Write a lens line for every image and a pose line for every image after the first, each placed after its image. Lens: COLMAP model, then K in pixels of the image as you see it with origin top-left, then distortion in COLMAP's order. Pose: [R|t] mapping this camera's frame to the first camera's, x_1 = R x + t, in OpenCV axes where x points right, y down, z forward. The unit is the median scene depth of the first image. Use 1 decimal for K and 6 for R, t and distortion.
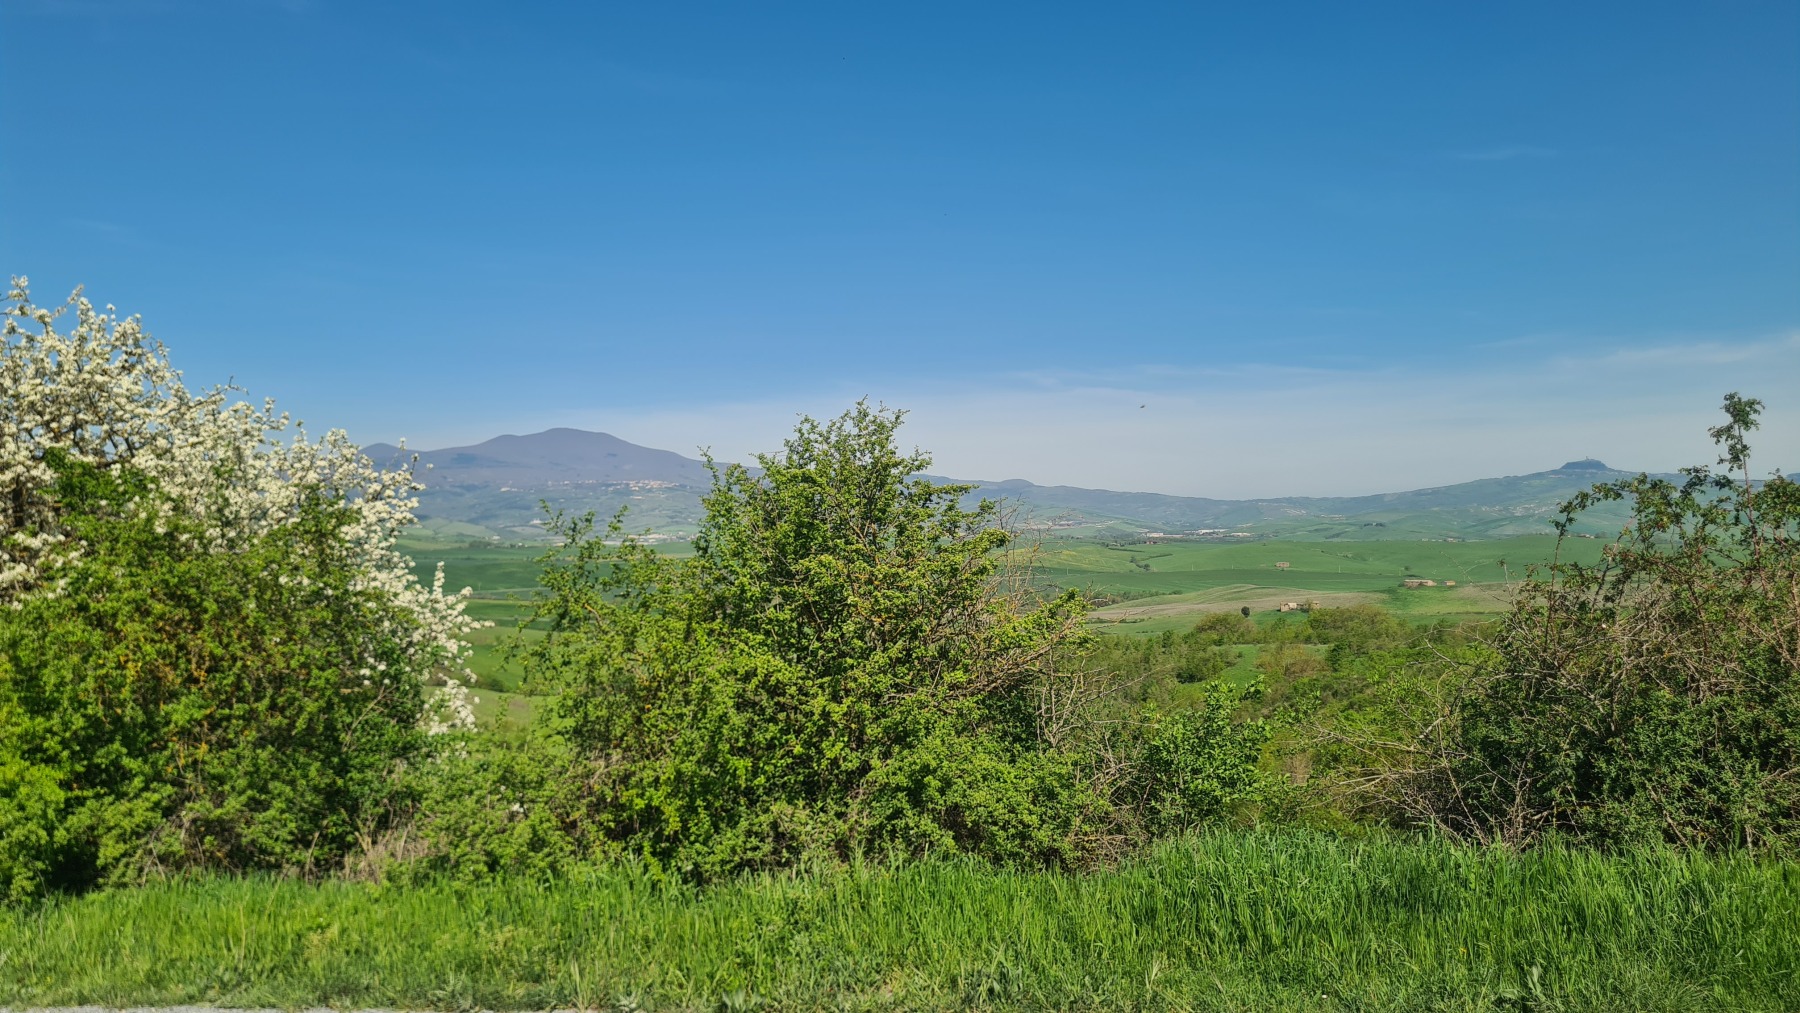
lens RADIAL K [[1341.3, 0, 895.2], [0, 1341.3, 509.6], [0, 0, 1]] dist [0.015610, 0.002210]
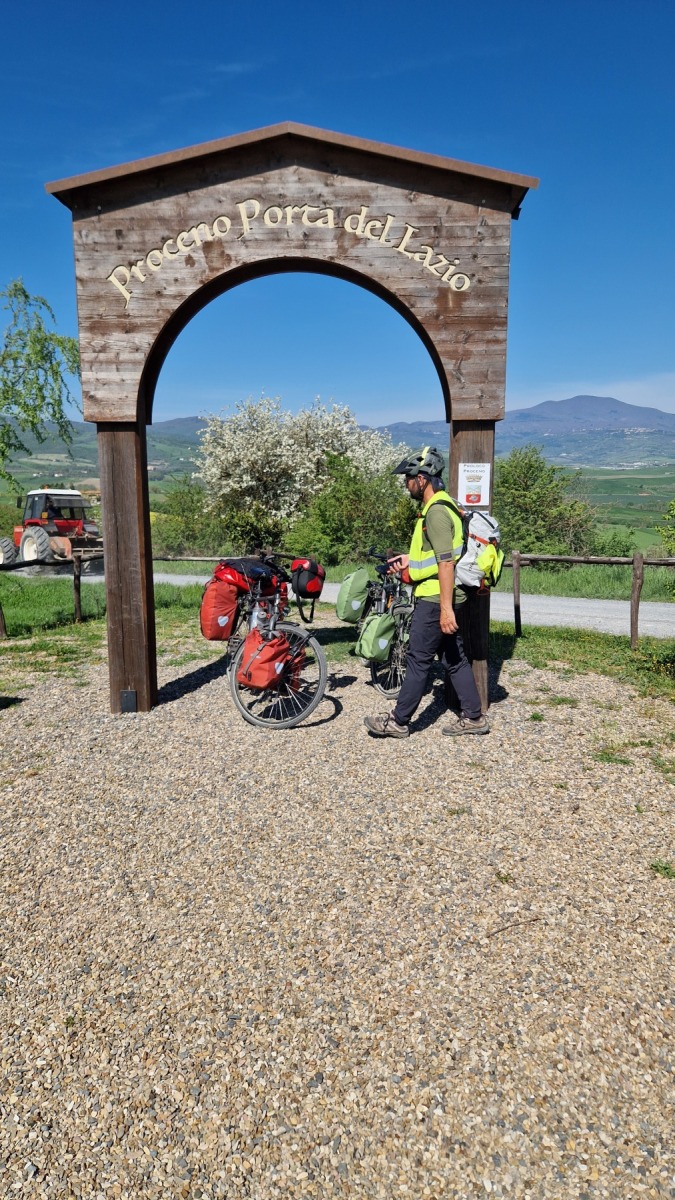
lens RADIAL K [[856.7, 0, 352.2], [0, 856.7, 608.1], [0, 0, 1]] dist [0.033414, -0.042729]
pose [[0.869134, 0.093708, -0.485617, 0.583558], [-0.000563, 0.982073, 0.188500, -0.065998], [0.494576, -0.163559, 0.853606, -0.986651]]
